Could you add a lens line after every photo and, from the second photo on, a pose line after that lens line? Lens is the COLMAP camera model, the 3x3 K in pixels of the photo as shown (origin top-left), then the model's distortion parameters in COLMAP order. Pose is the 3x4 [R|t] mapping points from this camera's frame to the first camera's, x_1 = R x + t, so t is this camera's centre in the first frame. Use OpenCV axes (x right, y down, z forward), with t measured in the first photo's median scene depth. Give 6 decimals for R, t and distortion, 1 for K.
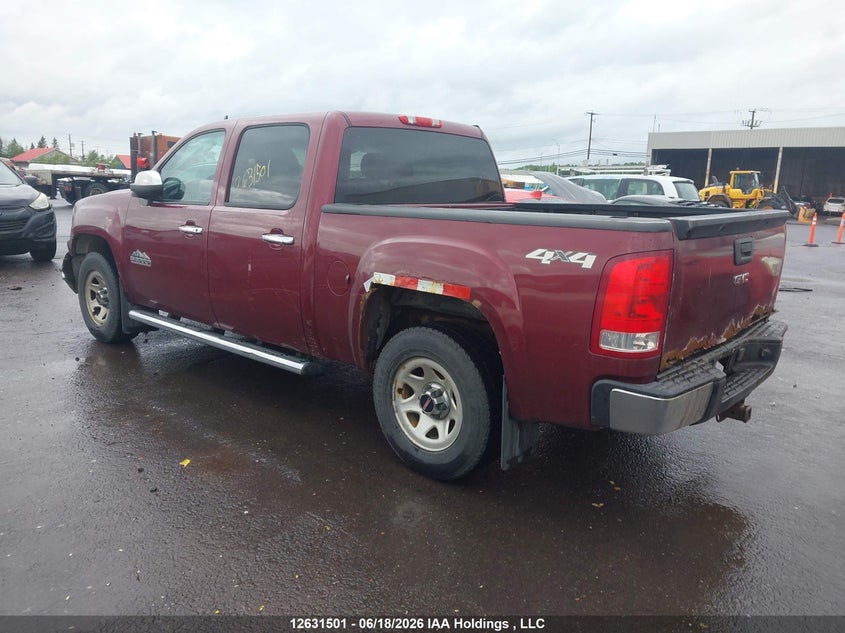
lens RADIAL K [[651.4, 0, 435.0], [0, 651.4, 324.5], [0, 0, 1]] dist [0.106007, -0.167318]
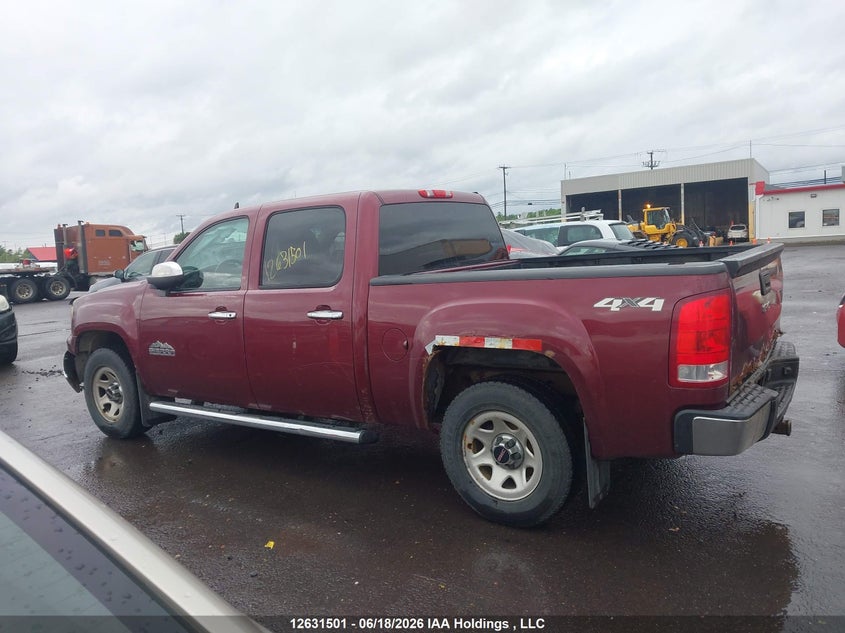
lens RADIAL K [[662.4, 0, 423.3], [0, 662.4, 309.9], [0, 0, 1]] dist [0.066182, -0.077106]
pose [[0.988740, -0.103180, 0.108382, -0.192112], [0.114361, 0.988129, -0.102581, -0.011381], [-0.096511, 0.113821, 0.988802, -0.058169]]
